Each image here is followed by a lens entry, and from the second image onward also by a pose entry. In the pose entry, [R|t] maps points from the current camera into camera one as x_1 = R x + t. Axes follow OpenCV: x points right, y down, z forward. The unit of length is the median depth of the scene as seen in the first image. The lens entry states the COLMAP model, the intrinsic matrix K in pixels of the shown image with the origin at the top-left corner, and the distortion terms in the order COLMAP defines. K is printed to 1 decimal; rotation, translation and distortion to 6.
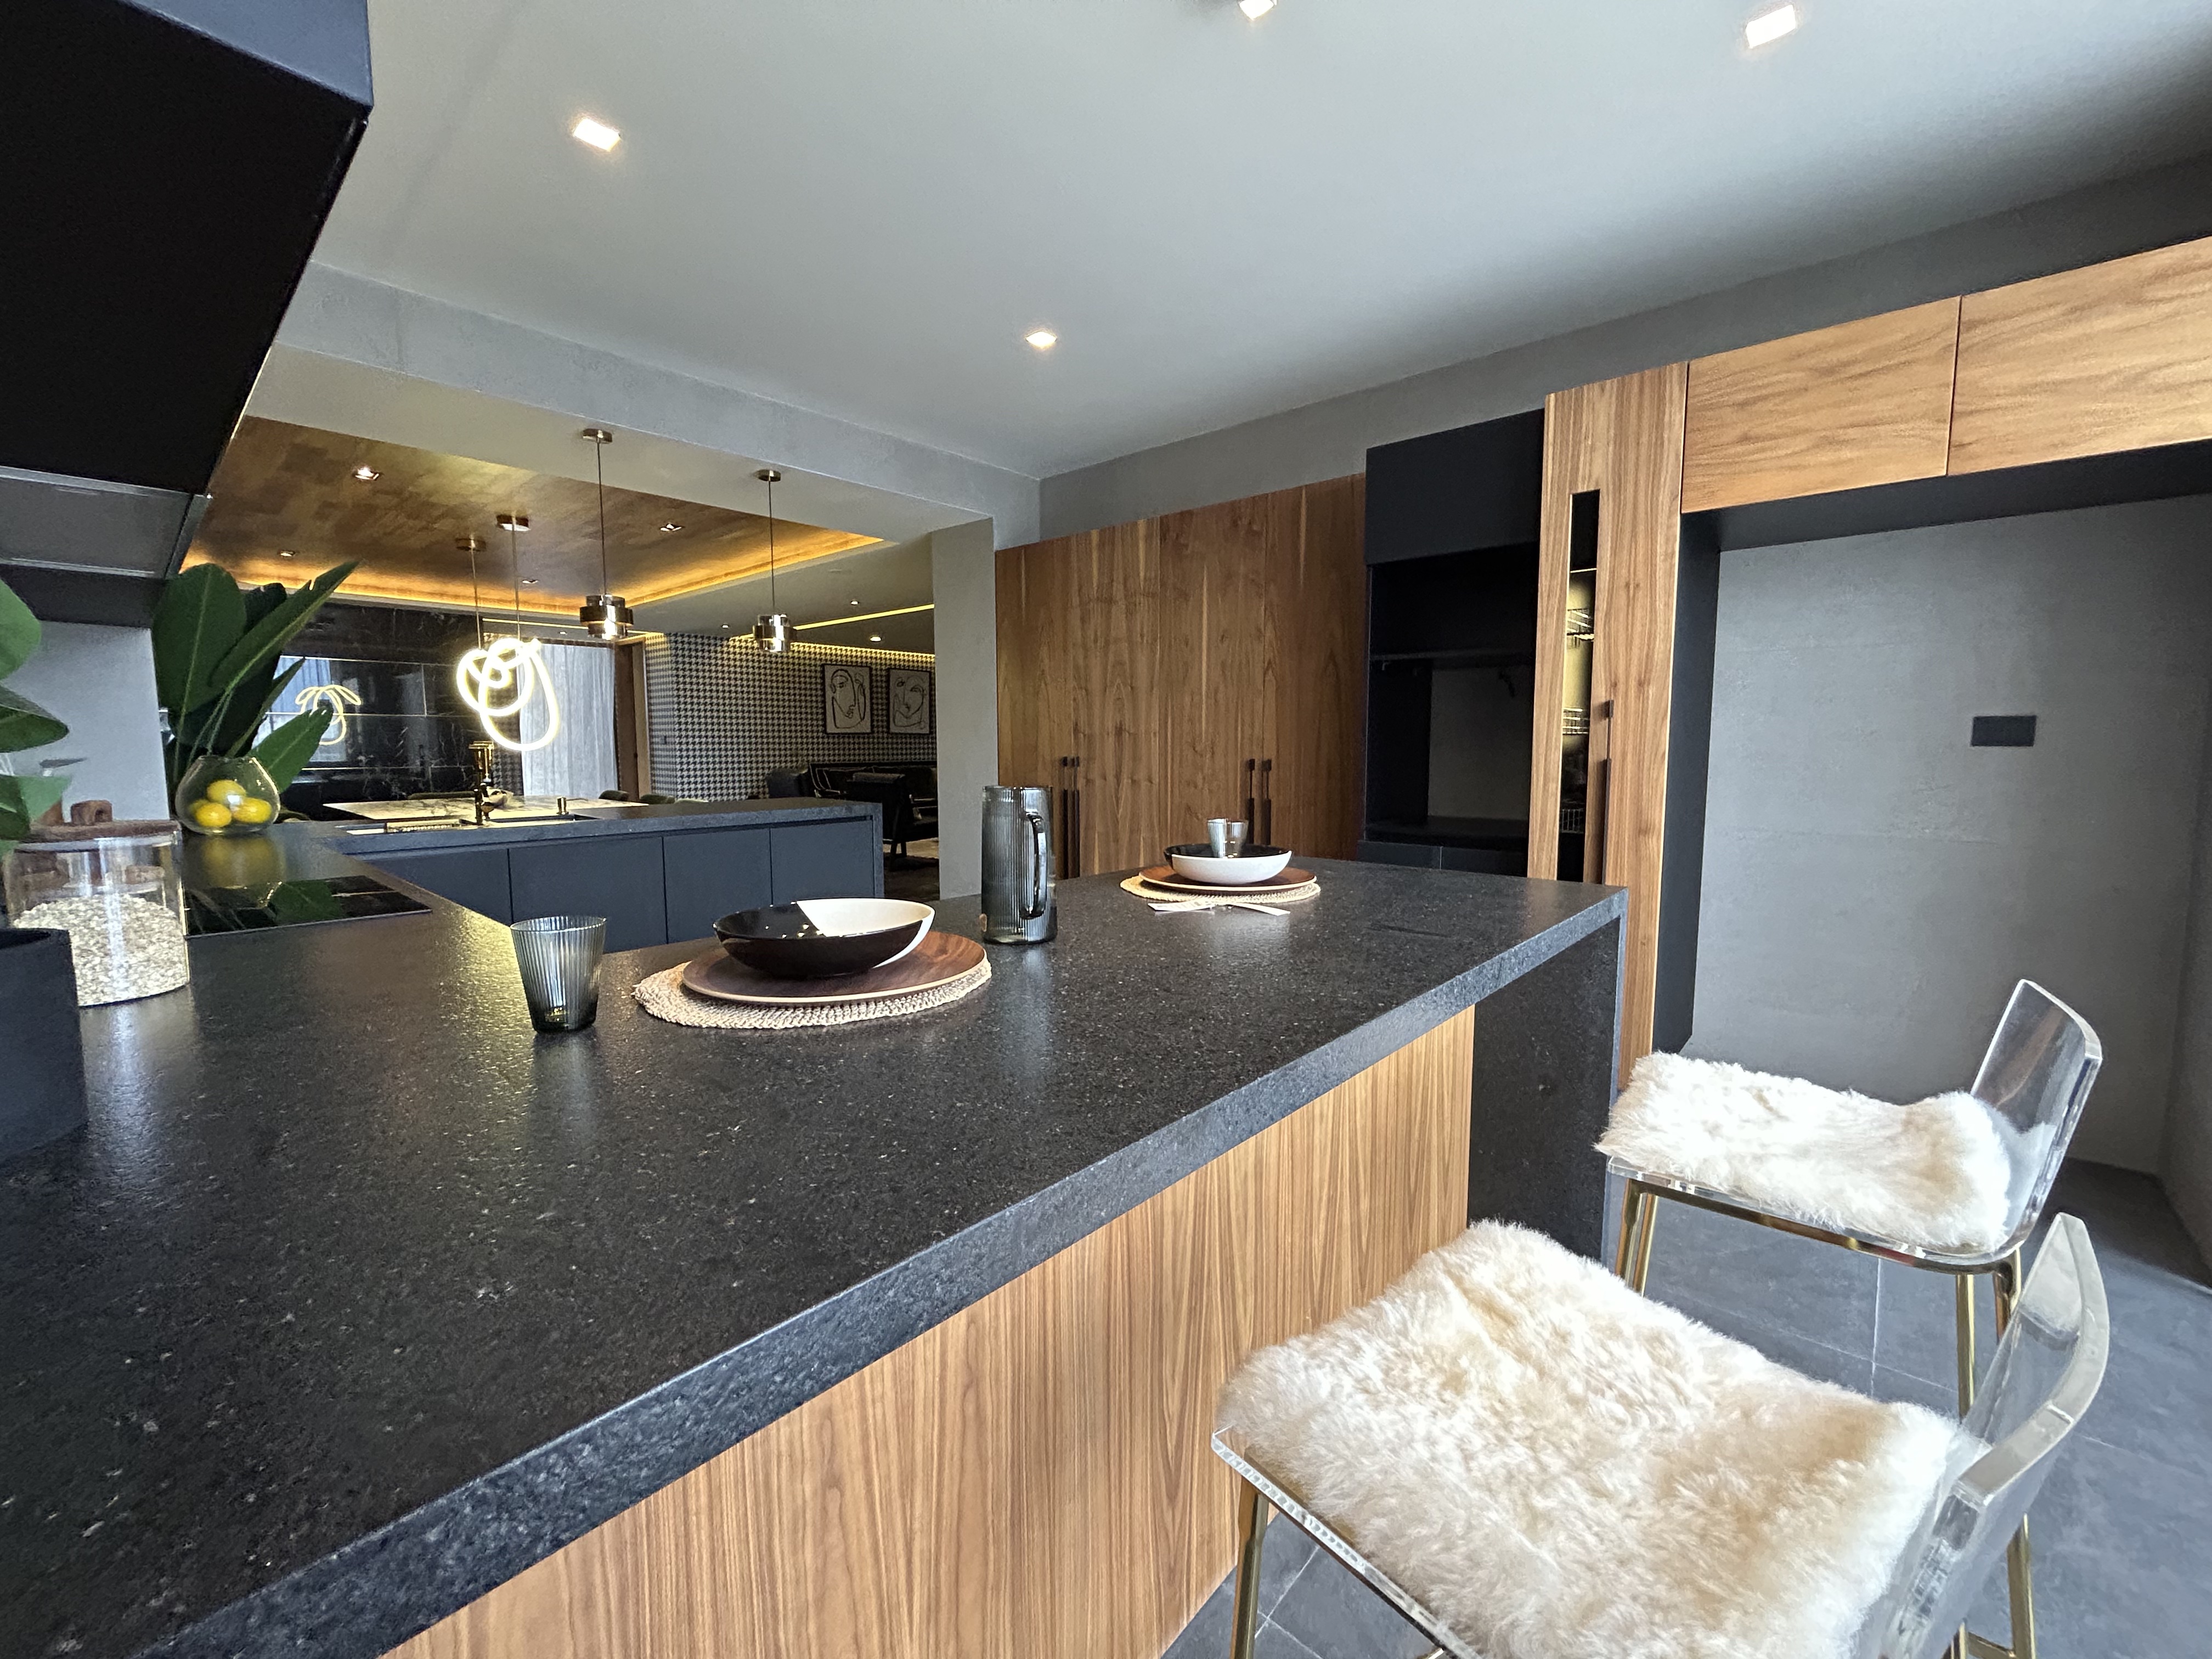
lens RADIAL K [[892.0, 0, 1106.0], [0, 892.0, 829.5], [0, 0, 1]] dist [0.001273, 0.000044]
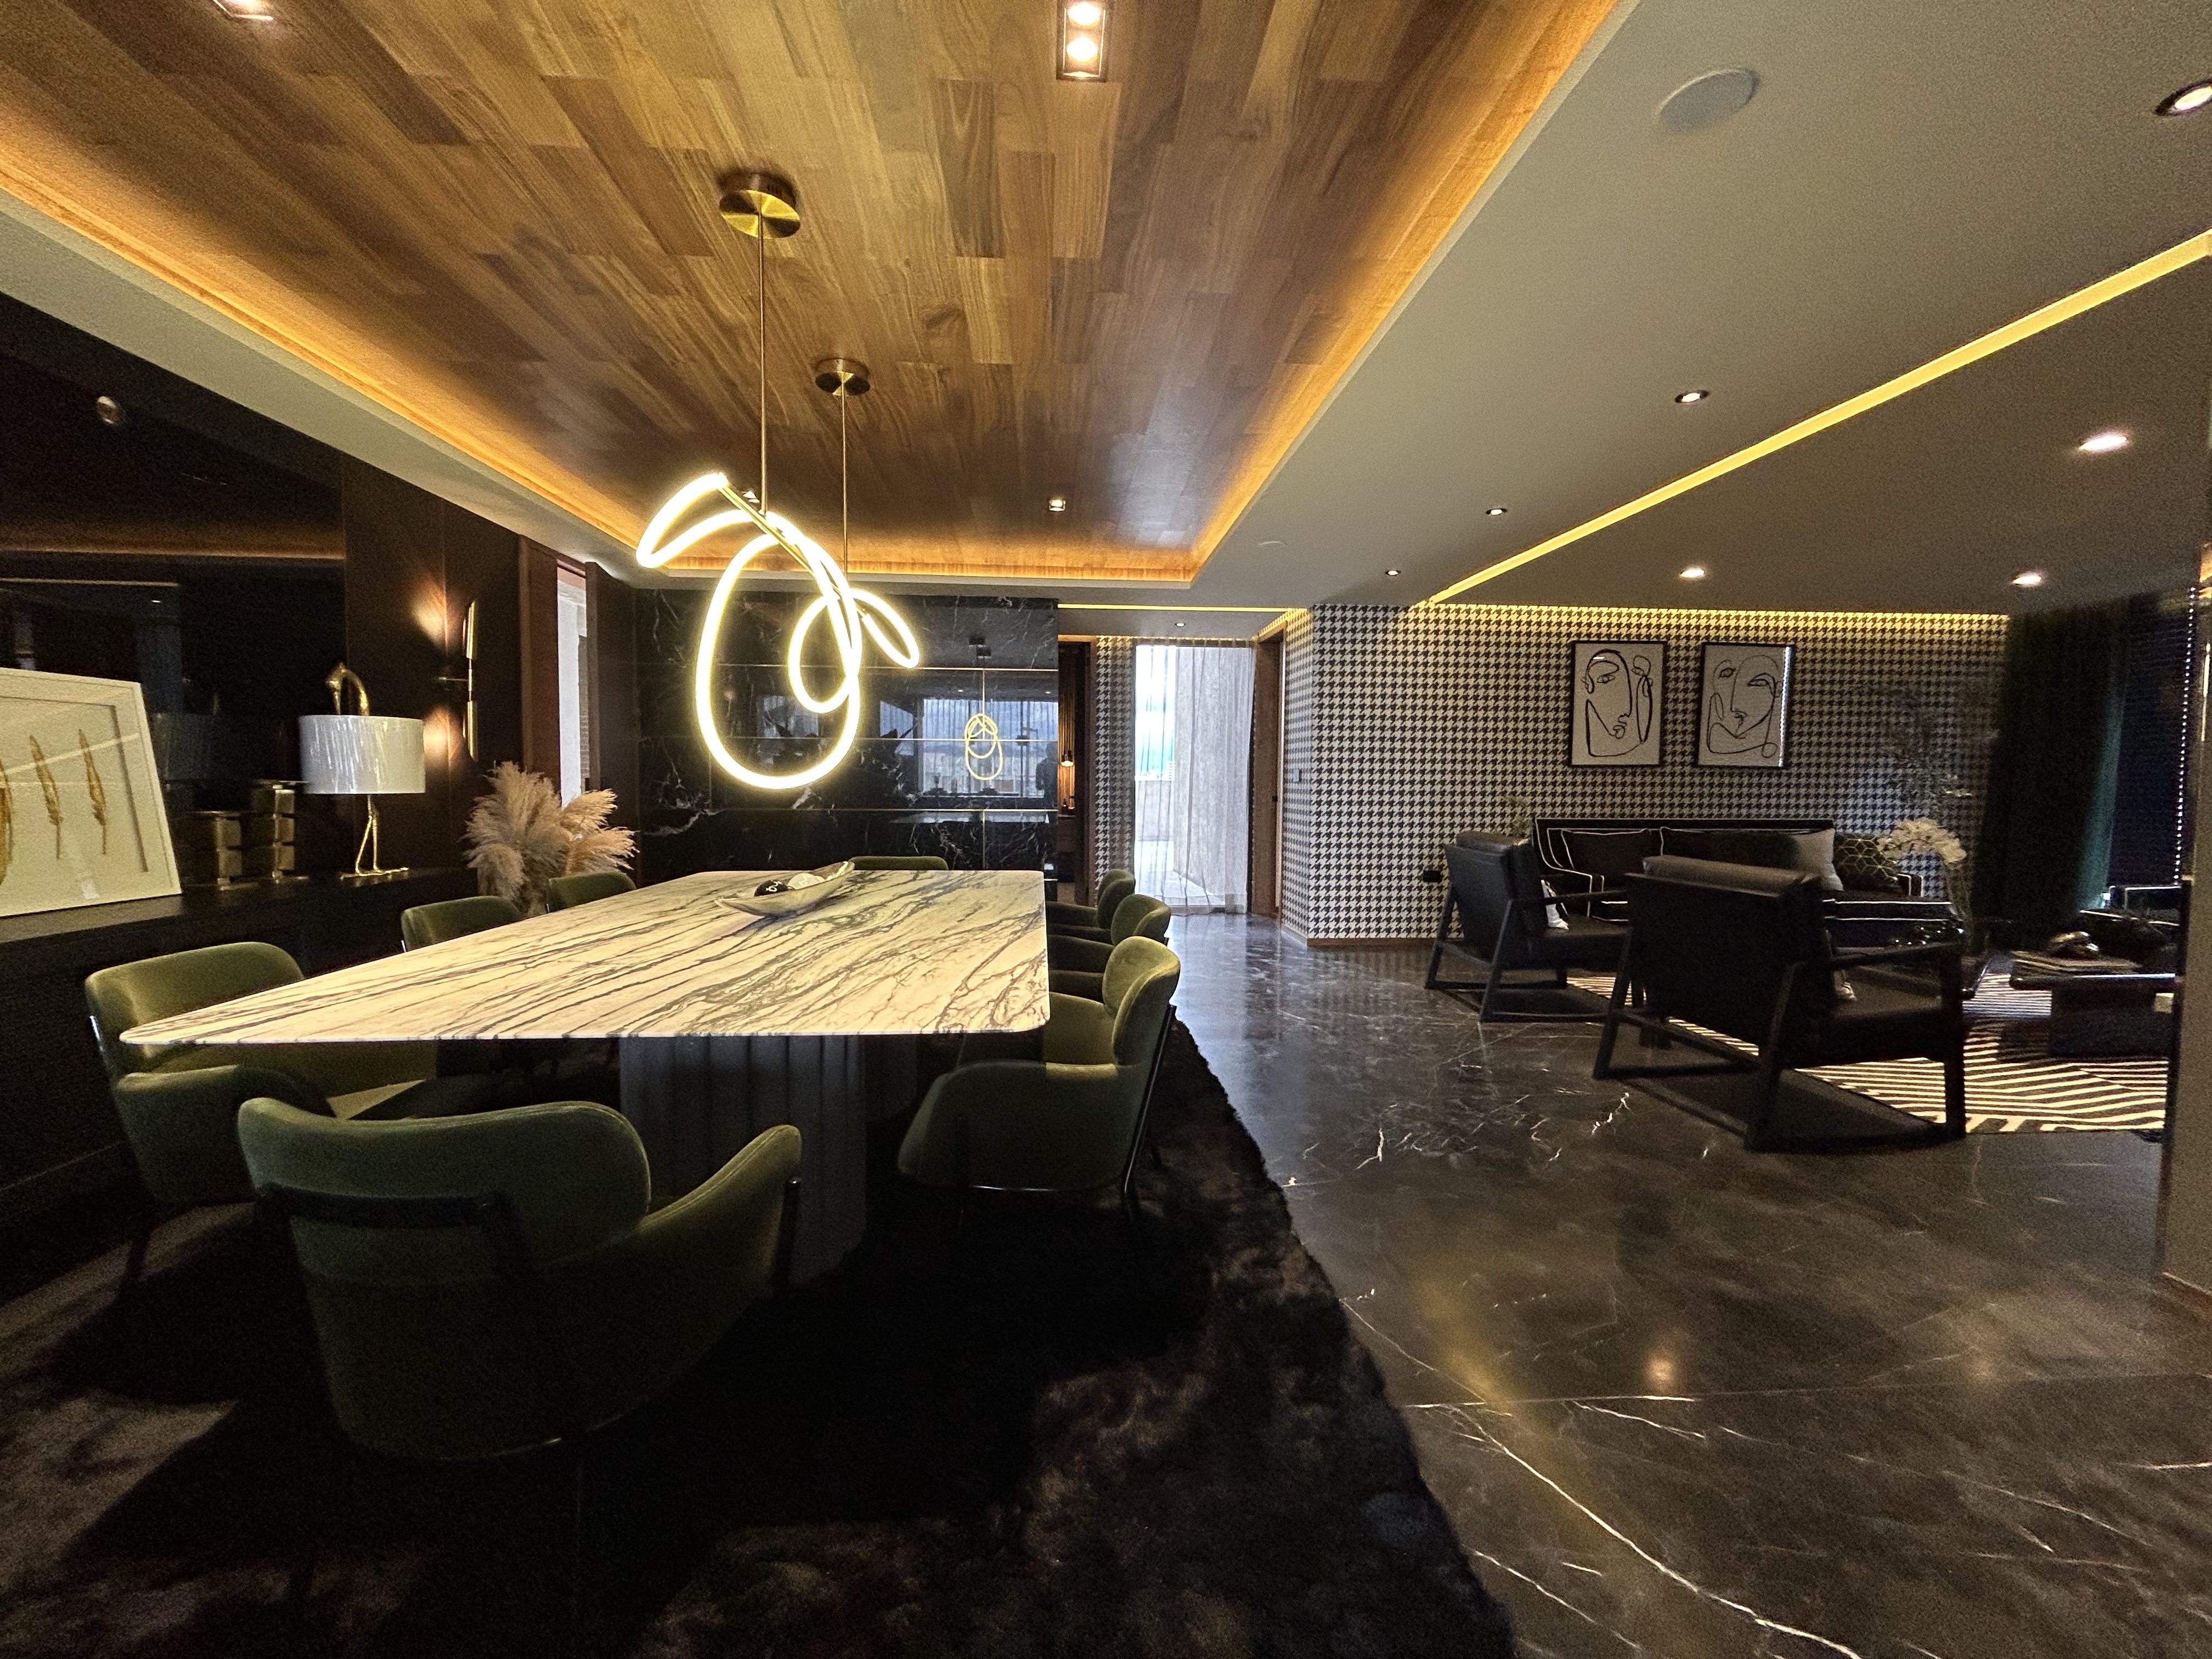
lens RADIAL K [[895.9, 0, 1110.1], [0, 895.9, 824.5], [0, 0, 1]] dist [-0.000215, 0.000461]
pose [[0.722058, 0.040335, -0.690655, -0.371151], [-0.076952, 0.996787, -0.022237, -0.101963], [0.687539, 0.069204, 0.722842, 1.113038]]
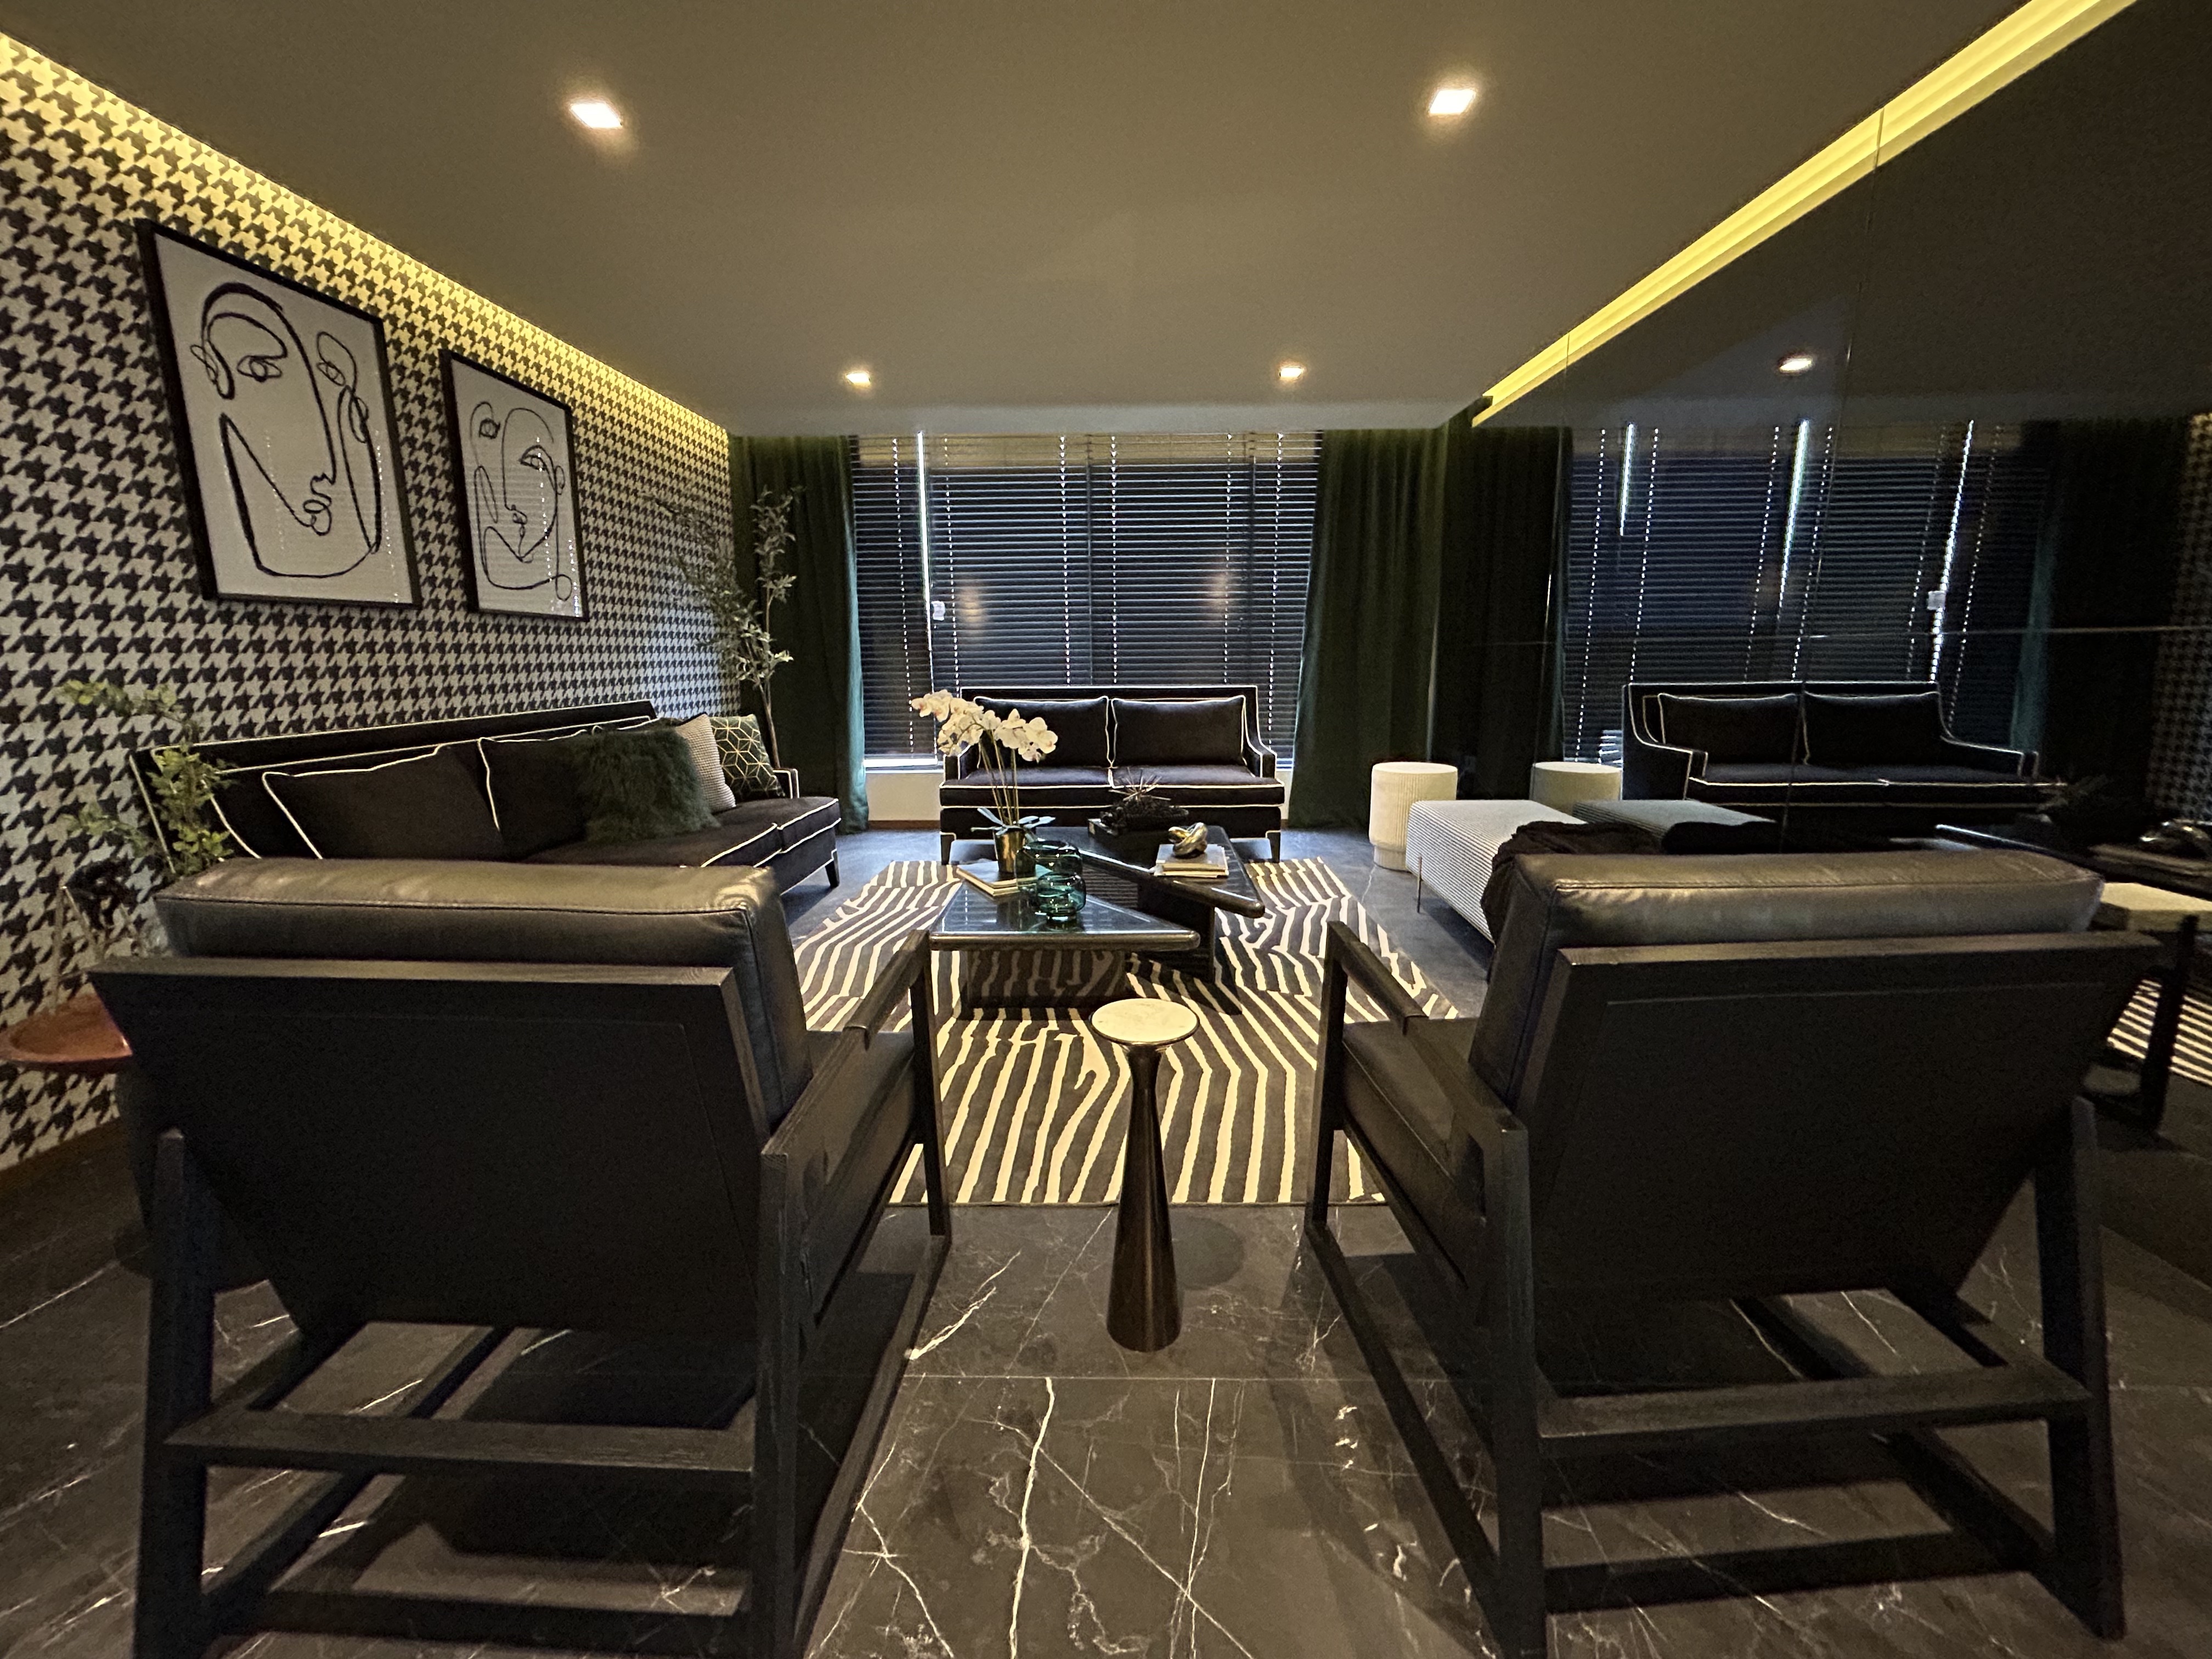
lens RADIAL K [[898.6, 0, 1108.4], [0, 898.6, 822.1], [0, 0, 1]] dist [0.003282, -0.000082]
pose [[0.762114, -0.118990, 0.636414, -0.821275], [0.063578, 0.991970, 0.109332, -0.183660], [-0.644313, -0.042862, 0.763560, 1.969772]]
